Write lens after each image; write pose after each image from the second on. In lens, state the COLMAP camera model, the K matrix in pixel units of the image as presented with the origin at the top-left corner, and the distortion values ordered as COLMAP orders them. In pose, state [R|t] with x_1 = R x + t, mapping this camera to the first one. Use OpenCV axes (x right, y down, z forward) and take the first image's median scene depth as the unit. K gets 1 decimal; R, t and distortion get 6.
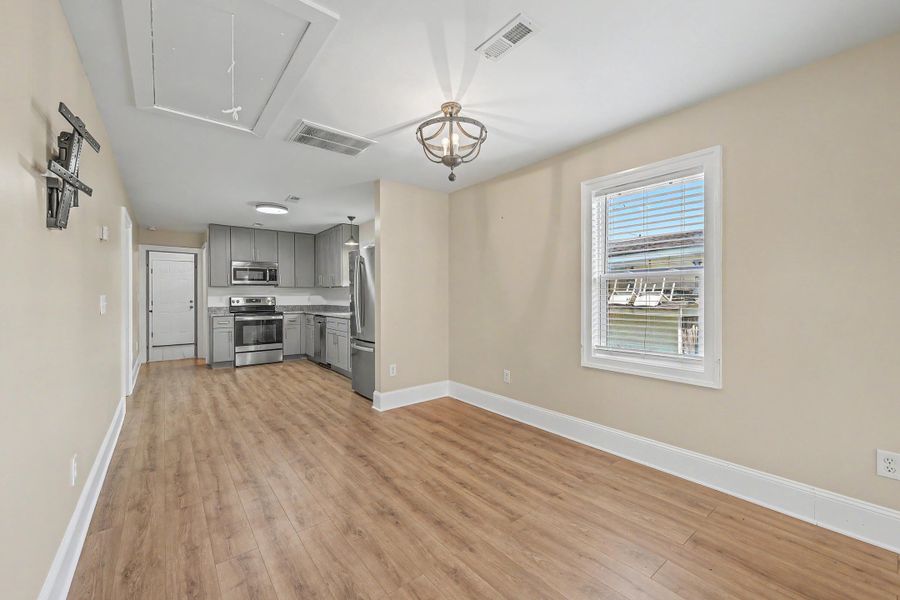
lens RADIAL K [[361.7, 0, 454.6], [0, 361.7, 297.0], [0, 0, 1]] dist [-0.002024, -0.000262]
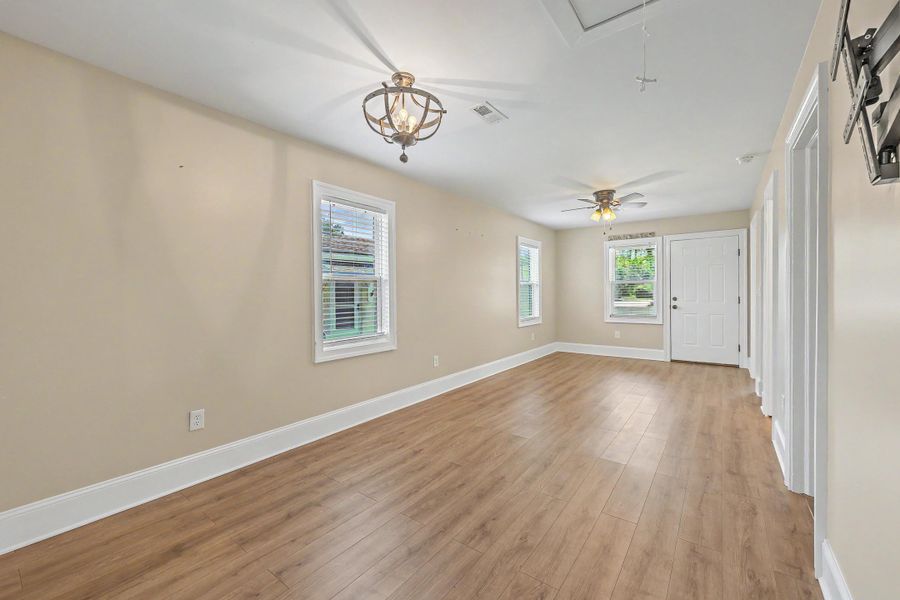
lens RADIAL K [[359.7, 0, 447.1], [0, 359.7, 299.8], [0, 0, 1]] dist [-0.002579, -0.000319]
pose [[-0.235070, -0.013526, 0.971884, -0.897793], [0.013130, 0.999768, 0.017089, 0.001924], [-0.971890, 0.016778, -0.234838, 1.118319]]
